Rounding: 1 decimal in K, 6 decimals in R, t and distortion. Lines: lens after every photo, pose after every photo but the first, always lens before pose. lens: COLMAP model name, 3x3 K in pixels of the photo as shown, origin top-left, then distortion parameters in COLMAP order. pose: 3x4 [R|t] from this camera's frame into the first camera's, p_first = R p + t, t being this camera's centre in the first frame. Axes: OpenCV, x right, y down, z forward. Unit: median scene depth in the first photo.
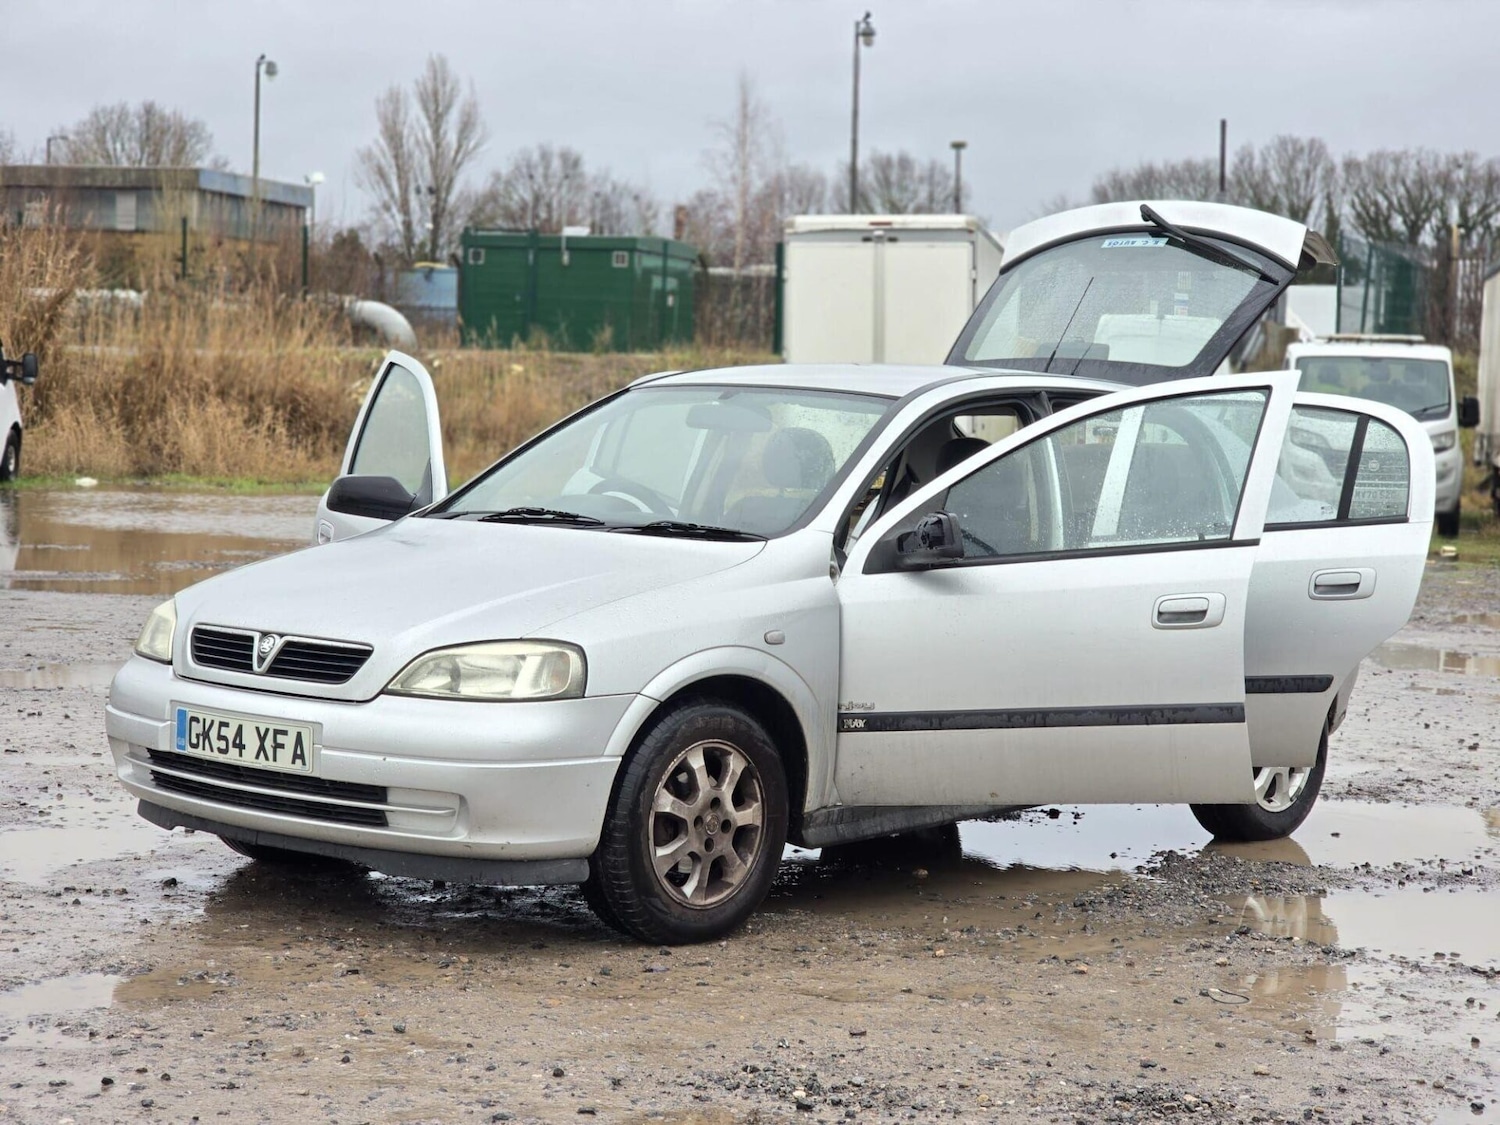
lens RADIAL K [[3162.2, 0, 769.2], [0, 3162.2, 670.5], [0, 0, 1]] dist [0.025366, 0.250216]
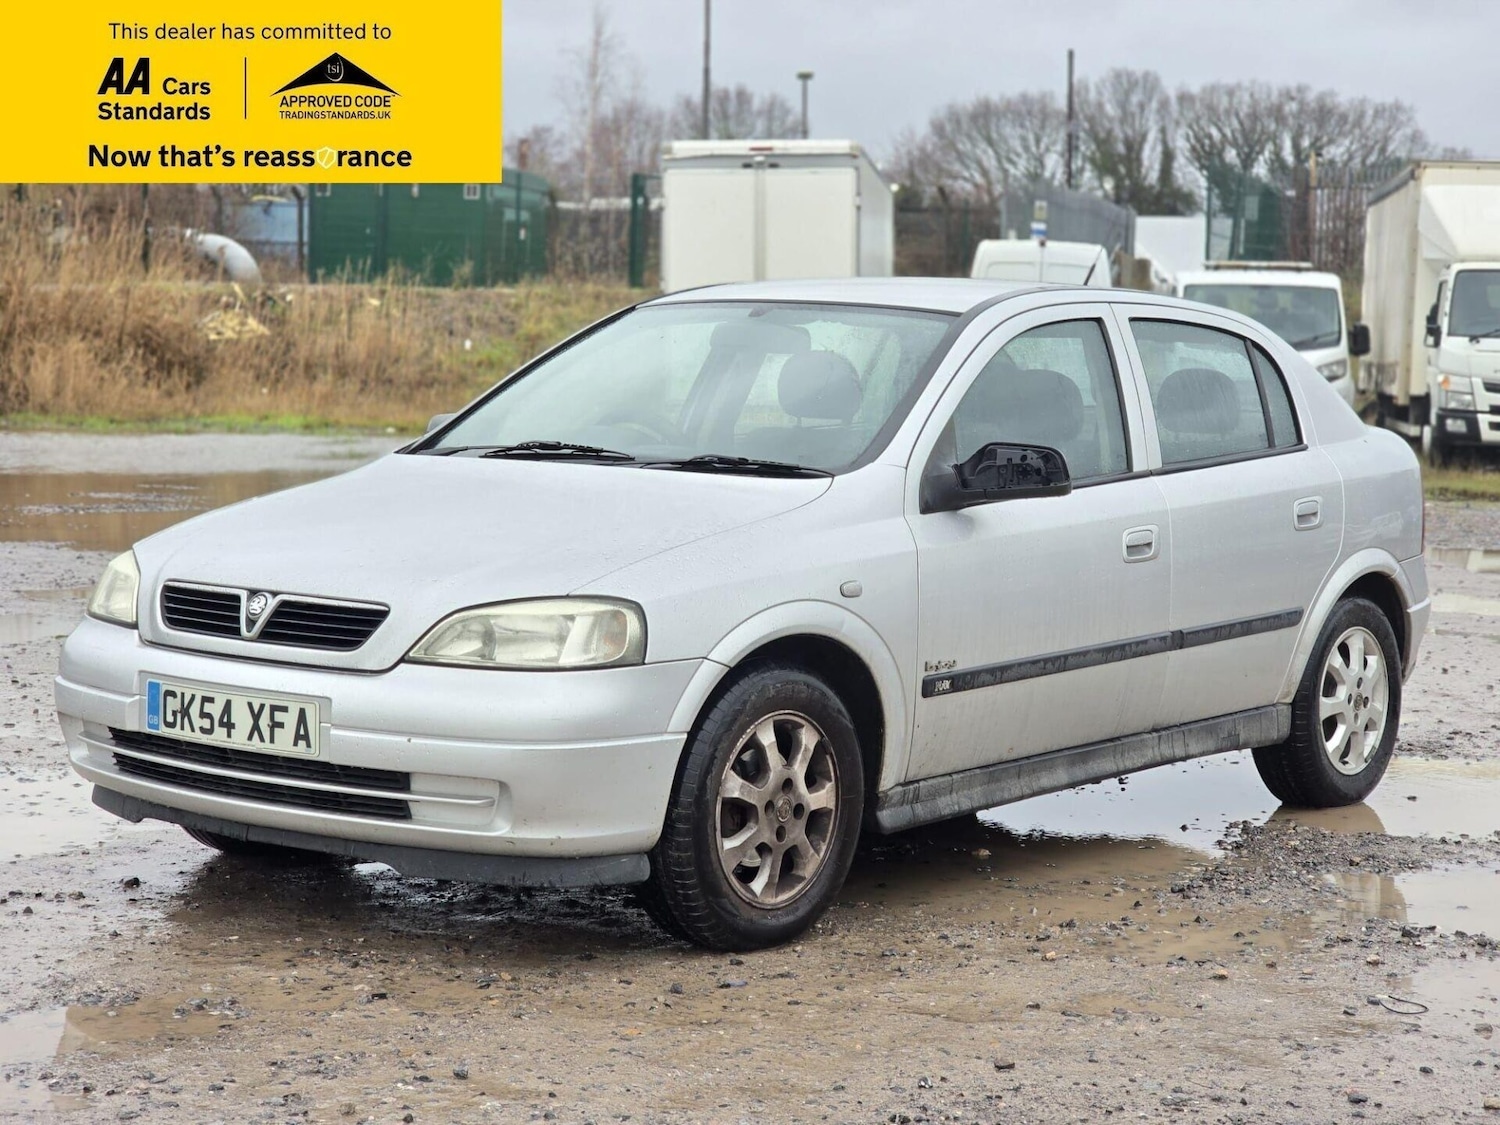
lens RADIAL K [[3127.7, 0, 746.0], [0, 3127.7, 586.2], [0, 0, 1]] dist [-0.000351, 0.764280]
pose [[0.998565, -0.010654, 0.052492, -0.071828], [0.010974, 0.999923, -0.005804, -0.006869], [-0.052426, 0.006371, 0.998604, 0.155584]]
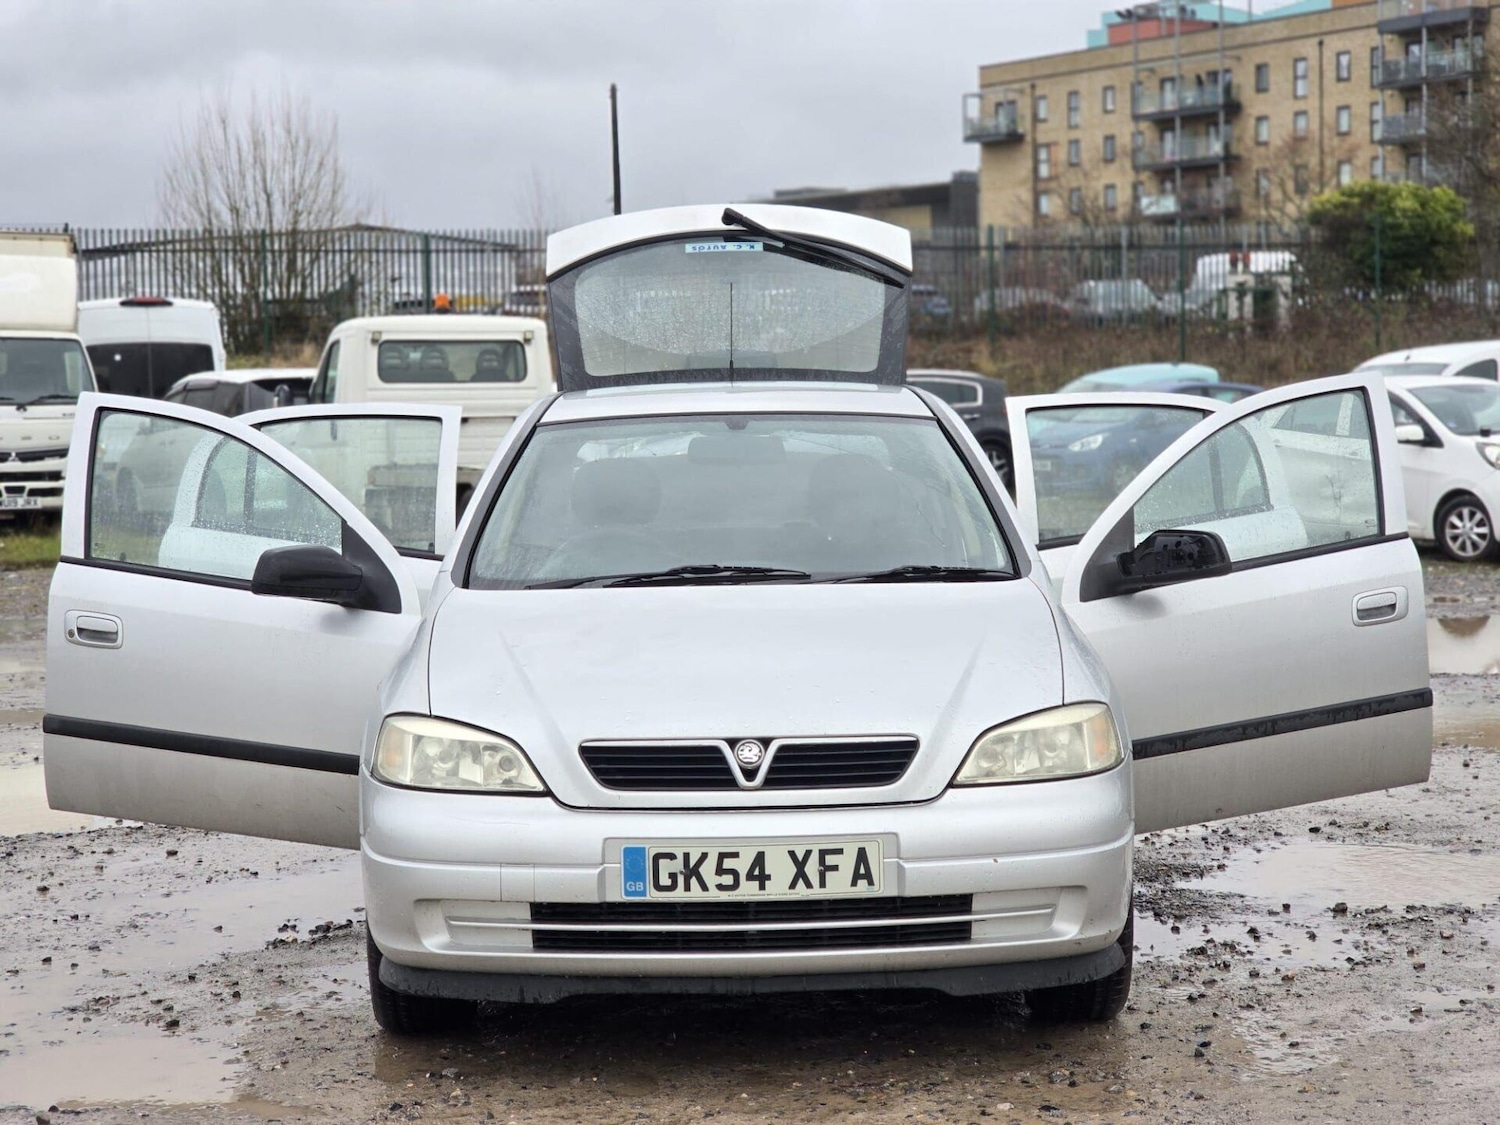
lens RADIAL K [[3127.7, 0, 746.0], [0, 3127.7, 586.2], [0, 0, 1]] dist [-0.000351, 0.764280]
pose [[0.722960, -0.093429, 0.684544, -0.717182], [0.105245, 0.994144, 0.024533, -0.071868], [-0.682827, 0.054309, 0.728559, 0.397821]]
